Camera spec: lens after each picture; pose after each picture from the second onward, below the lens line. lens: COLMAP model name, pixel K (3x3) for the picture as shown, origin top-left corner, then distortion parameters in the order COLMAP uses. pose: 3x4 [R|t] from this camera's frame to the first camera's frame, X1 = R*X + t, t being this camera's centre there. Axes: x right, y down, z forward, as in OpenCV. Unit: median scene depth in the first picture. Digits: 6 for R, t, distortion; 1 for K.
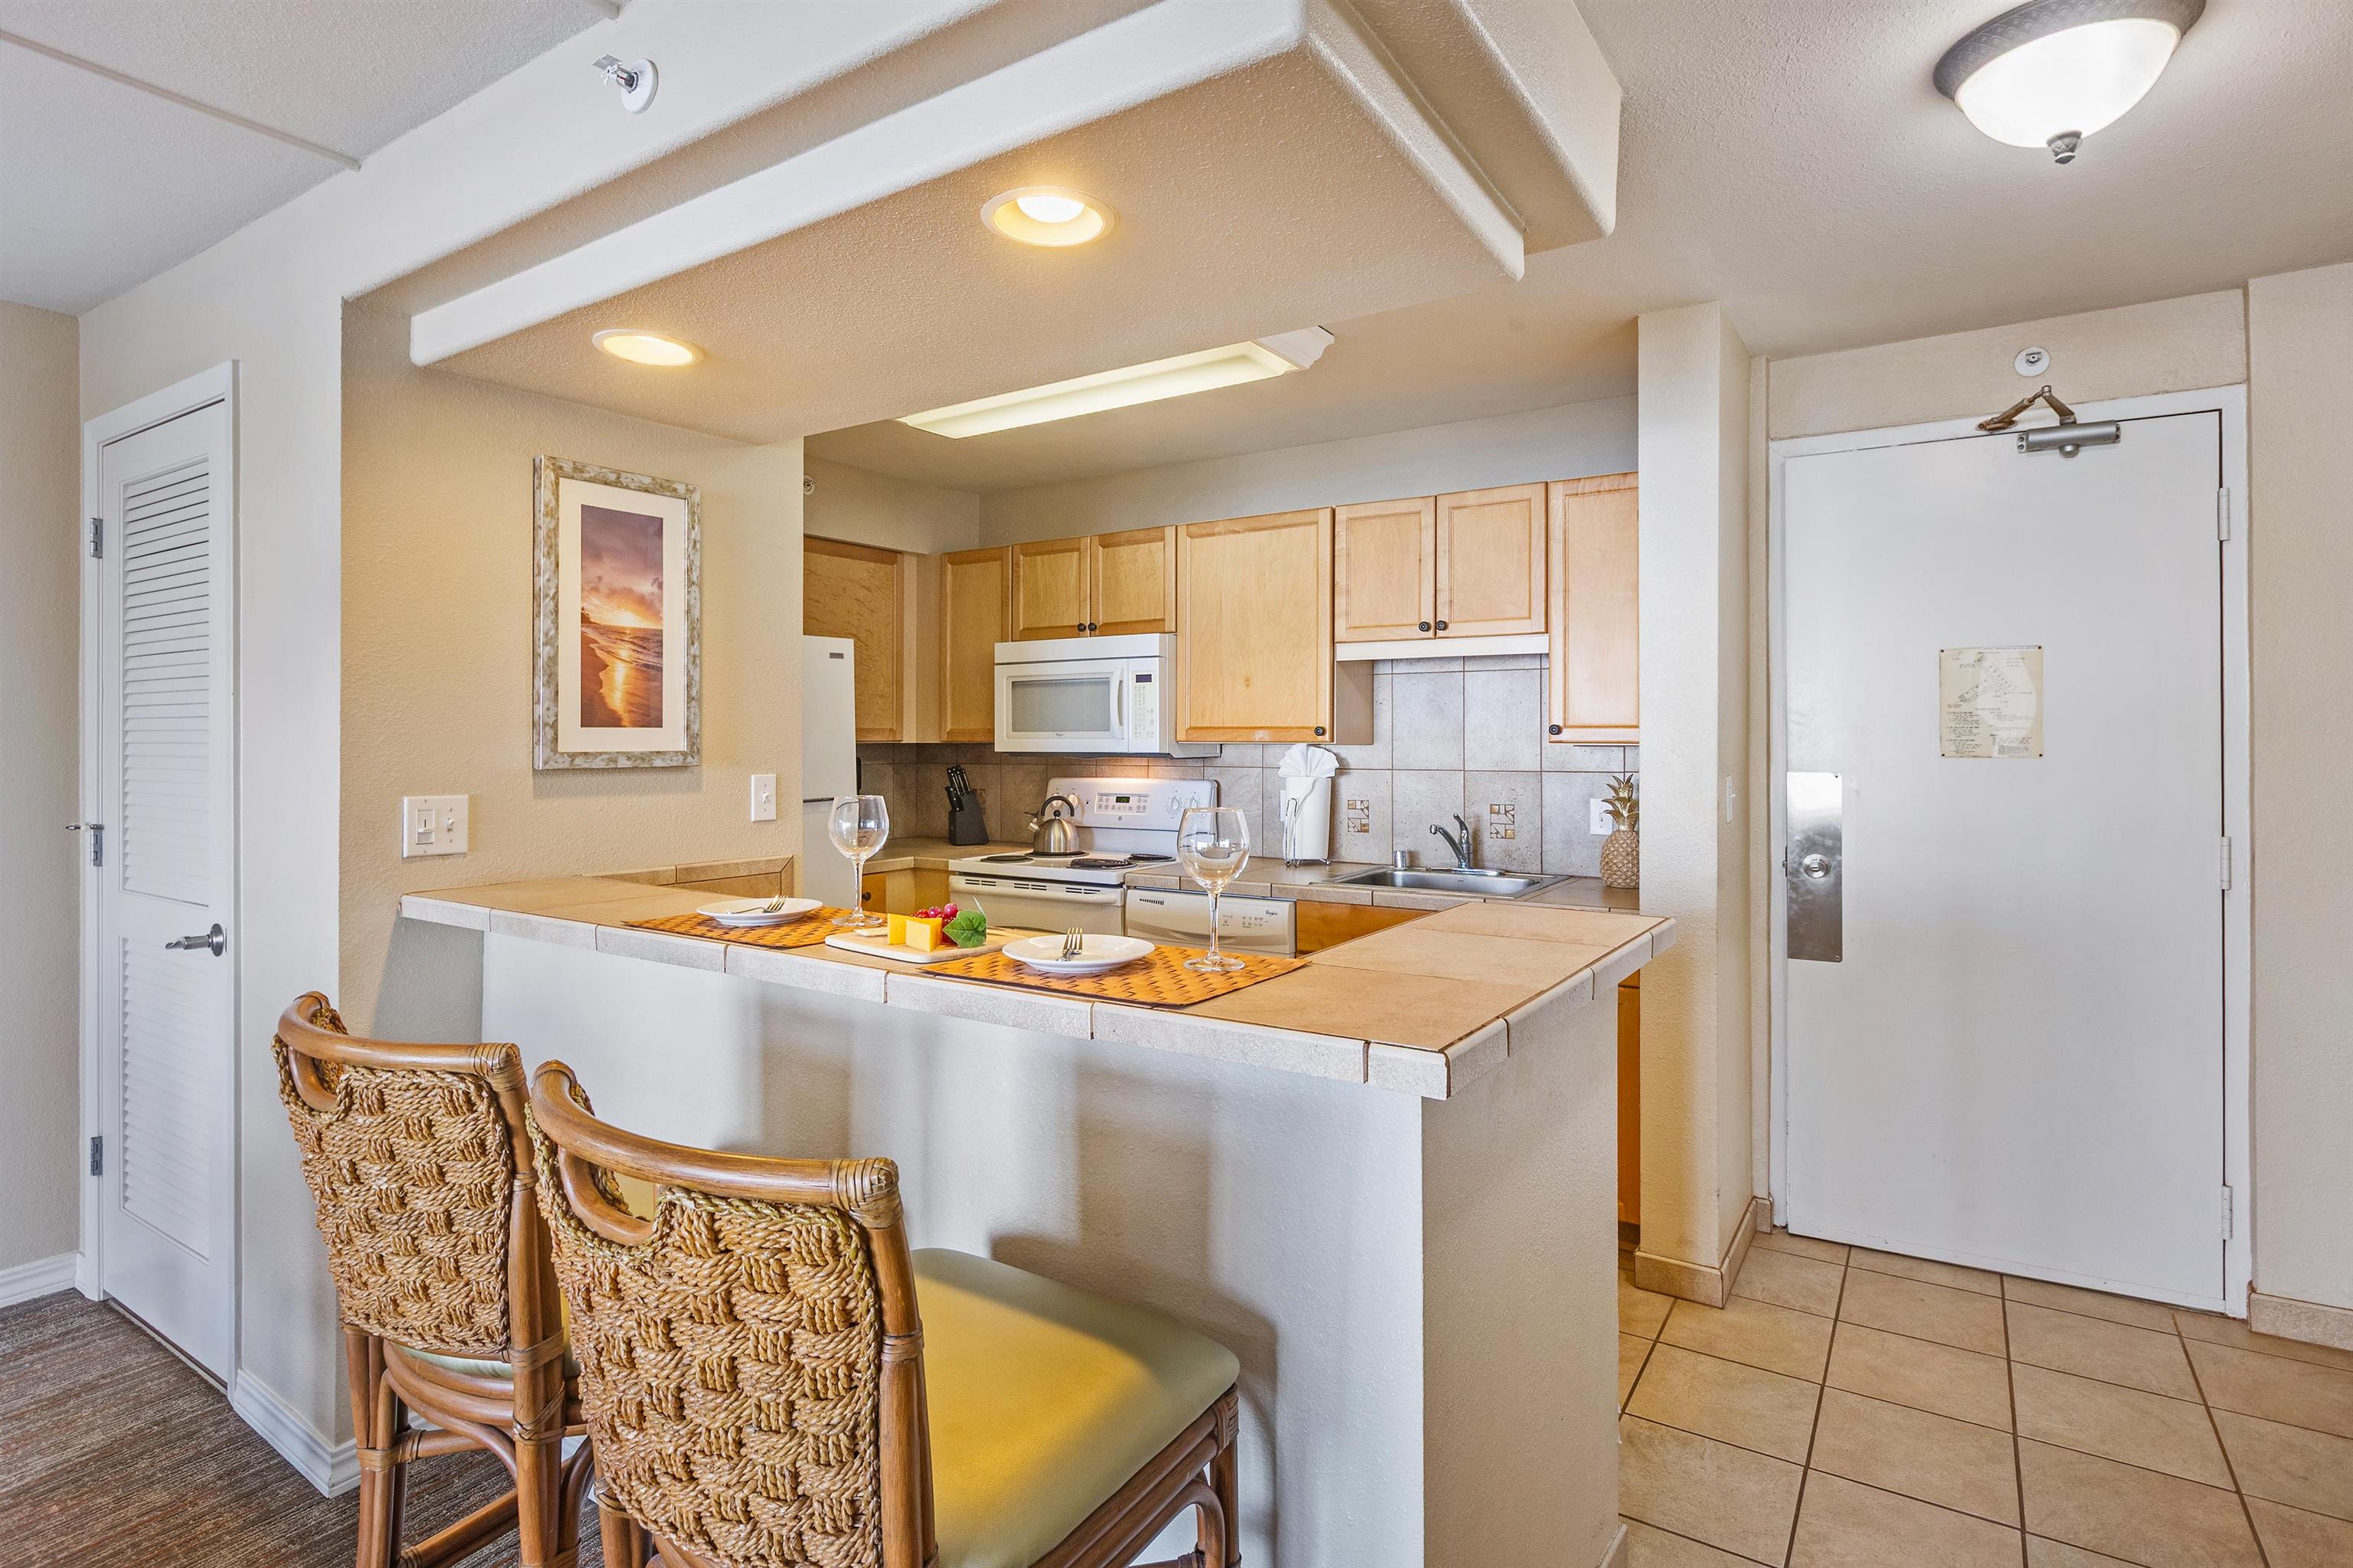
lens RADIAL K [[1194.0, 0, 1021.5], [0, 1194.0, 731.7], [0, 0, 1]] dist [0.002782, -0.002713]
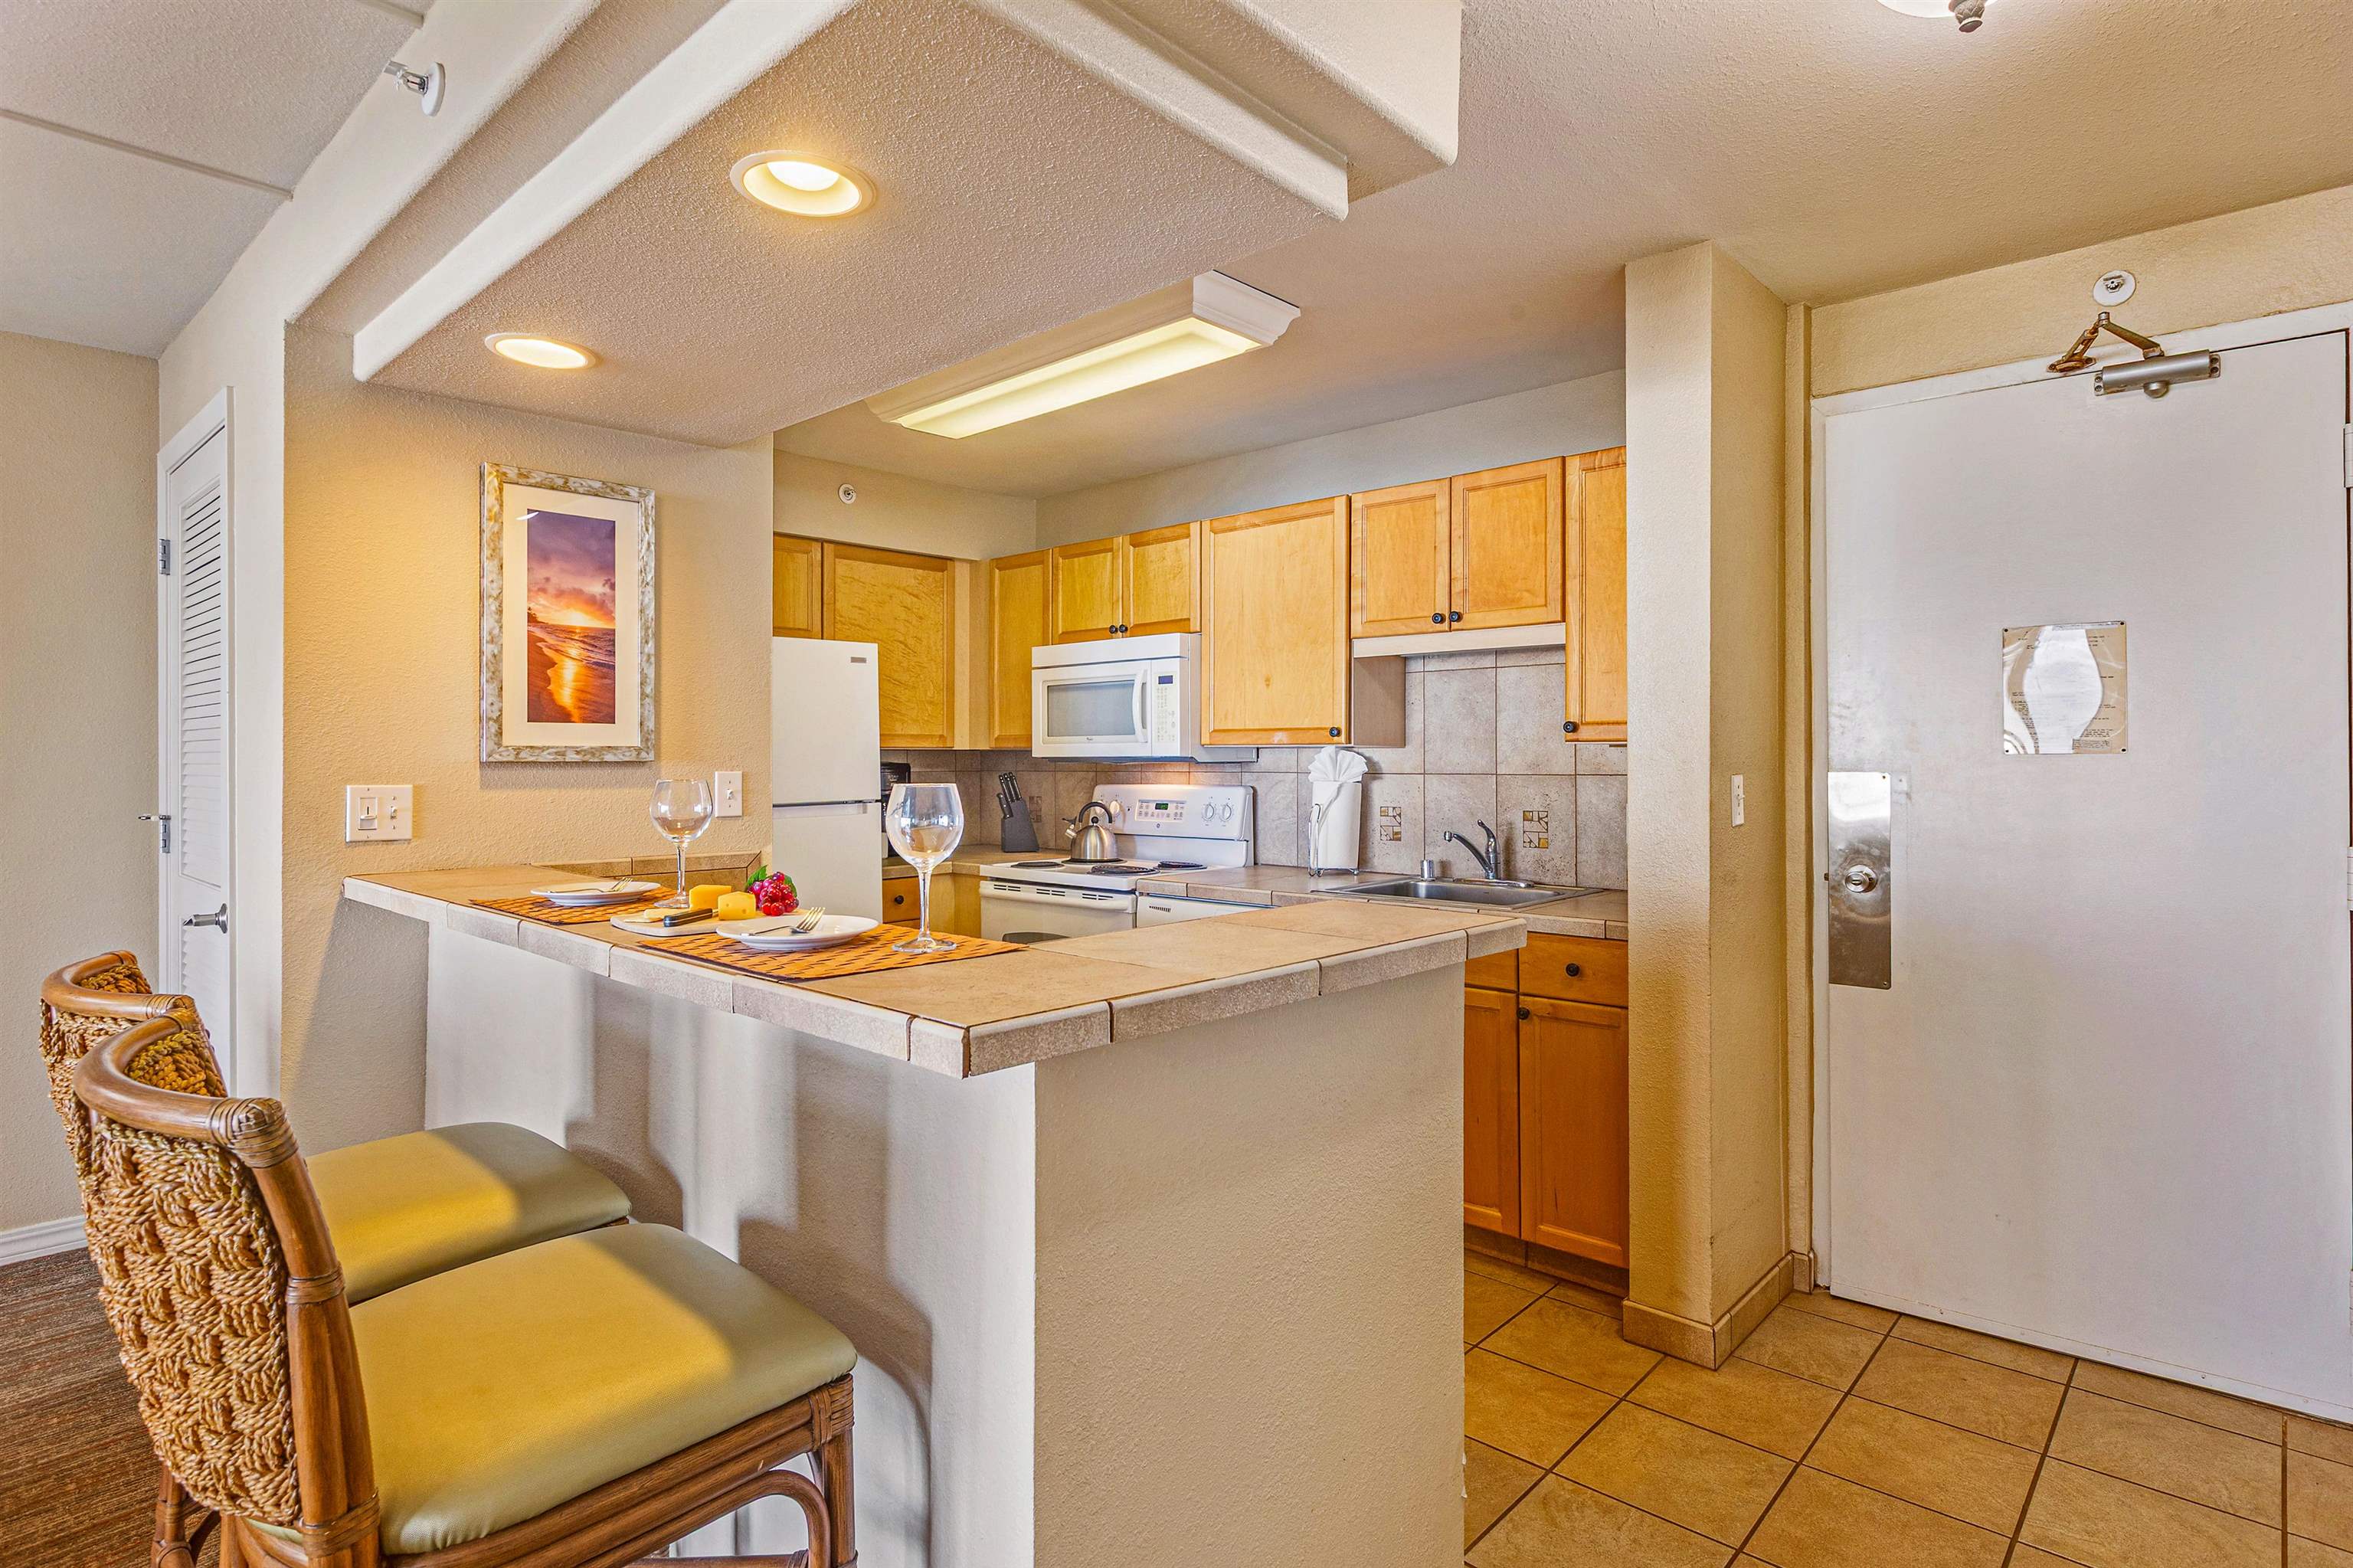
lens RADIAL K [[1194.0, 0, 1053.6], [0, 1194.0, 754.8], [0, 0, 1]] dist [0.002782, -0.002713]
pose [[0.987082, 0.000336, -0.160216, 0.240657], [-0.000385, 1.000000, -0.000281, 0.023747], [0.160216, 0.000339, 0.987082, 0.040216]]
